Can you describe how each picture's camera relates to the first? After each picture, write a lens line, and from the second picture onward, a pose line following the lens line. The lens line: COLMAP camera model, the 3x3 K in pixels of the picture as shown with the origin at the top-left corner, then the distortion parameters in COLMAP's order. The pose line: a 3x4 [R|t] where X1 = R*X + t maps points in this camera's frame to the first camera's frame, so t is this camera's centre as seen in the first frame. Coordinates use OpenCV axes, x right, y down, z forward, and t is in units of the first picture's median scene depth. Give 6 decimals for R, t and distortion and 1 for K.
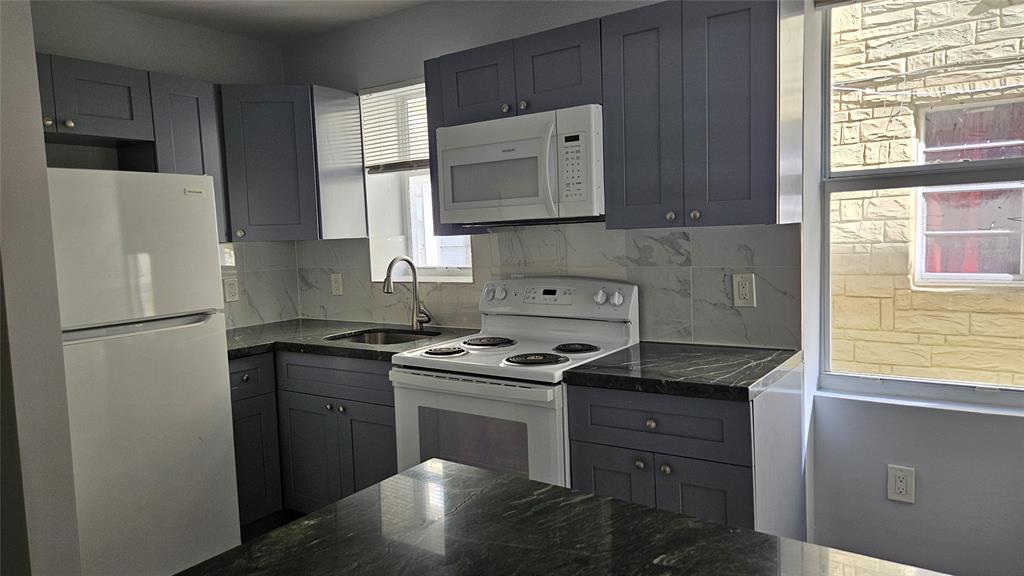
lens RADIAL K [[671.9, 0, 515.4], [0, 671.9, 283.5], [0, 0, 1]] dist [0.029078, -0.002168]
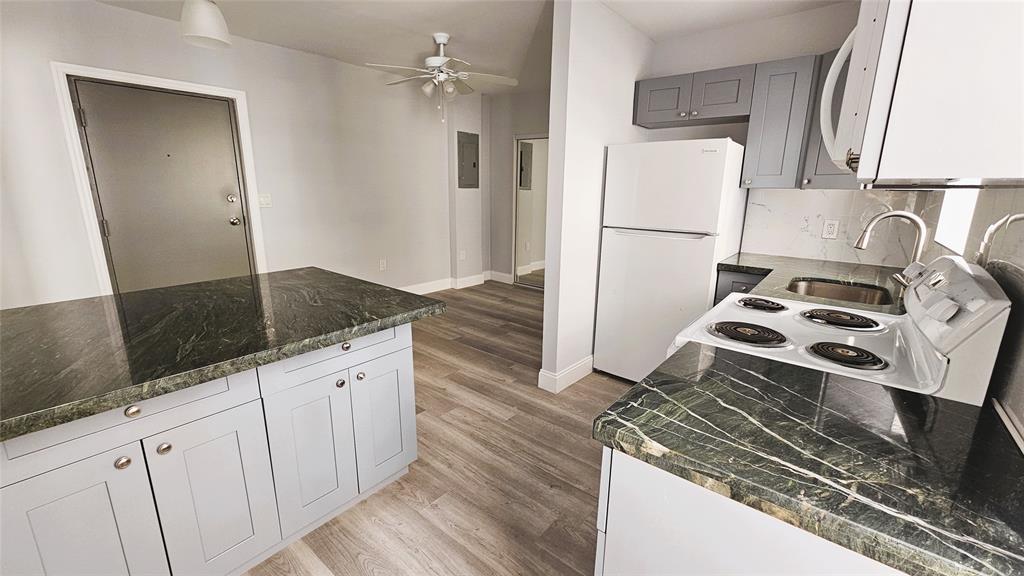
lens RADIAL K [[420.9, 0, 513.9], [0, 420.9, 286.5], [0, 0, 1]] dist [0.000269, 0.000723]
pose [[-0.079592, 0.264787, -0.961017, 0.497707], [-0.087580, 0.958490, 0.271344, -0.061967], [0.992973, 0.105762, -0.053098, 0.627727]]
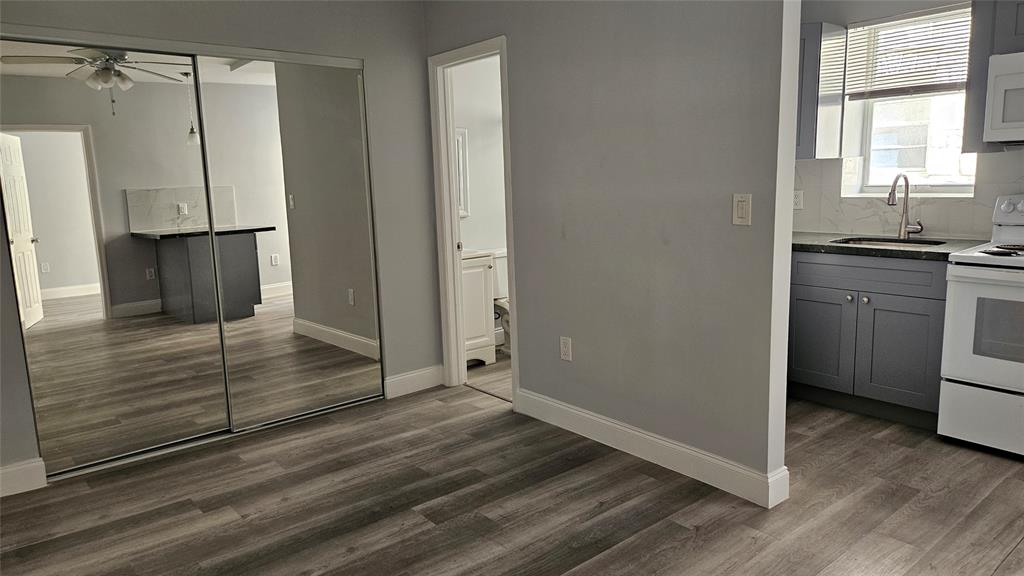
lens RADIAL K [[671.9, 0, 515.4], [0, 671.9, 283.5], [0, 0, 1]] dist [0.029078, -0.002168]
pose [[0.963756, 0.050688, -0.261926, -0.565918], [-0.025349, 0.994741, 0.099233, 0.055003], [0.265578, -0.088997, 0.959973, -0.335107]]
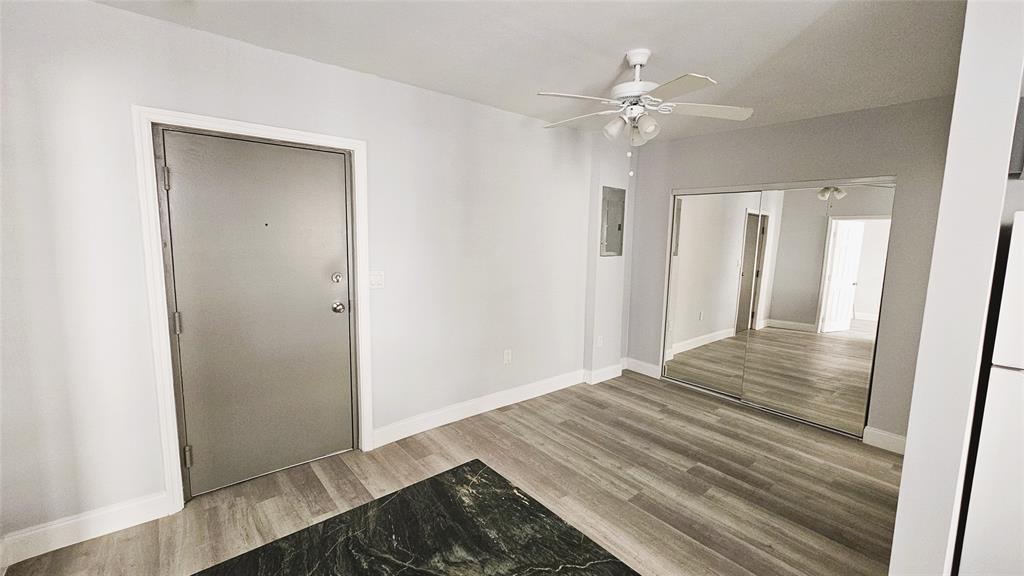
lens RADIAL K [[420.9, 0, 513.9], [0, 420.9, 286.5], [0, 0, 1]] dist [0.000269, 0.000723]
pose [[-0.255117, 0.149397, -0.955299, 0.083161], [-0.085476, 0.980639, 0.176187, -0.081432], [0.963125, 0.126604, -0.237408, 0.298889]]
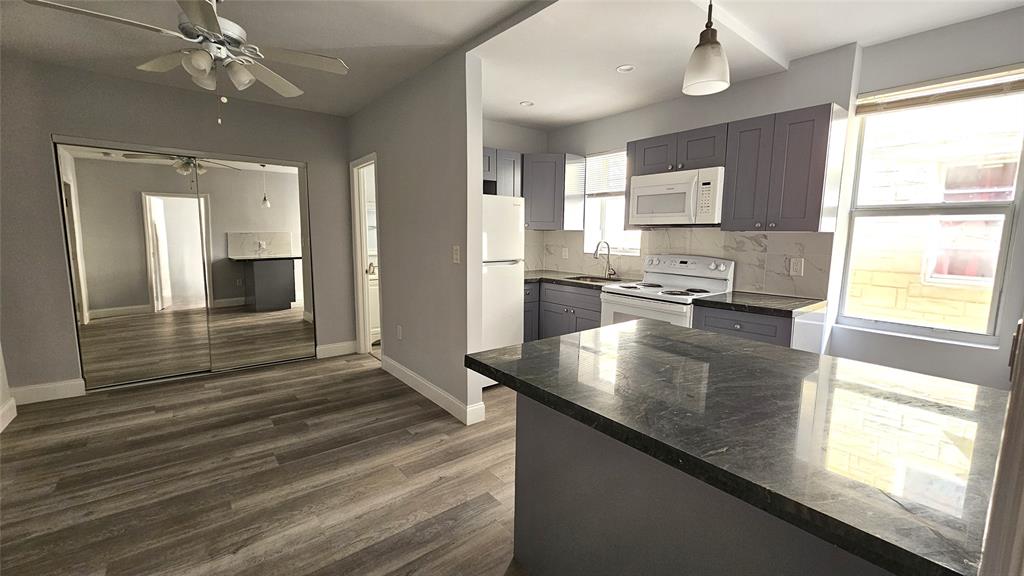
lens RADIAL K [[414.1, 0, 519.3], [0, 414.1, 285.4], [0, 0, 1]] dist [-0.008347, 0.000097]
pose [[0.959987, 0.083152, -0.267414, -0.082090], [-0.068970, 0.995689, 0.062015, 0.038712], [0.271418, -0.041090, 0.961584, -0.286600]]
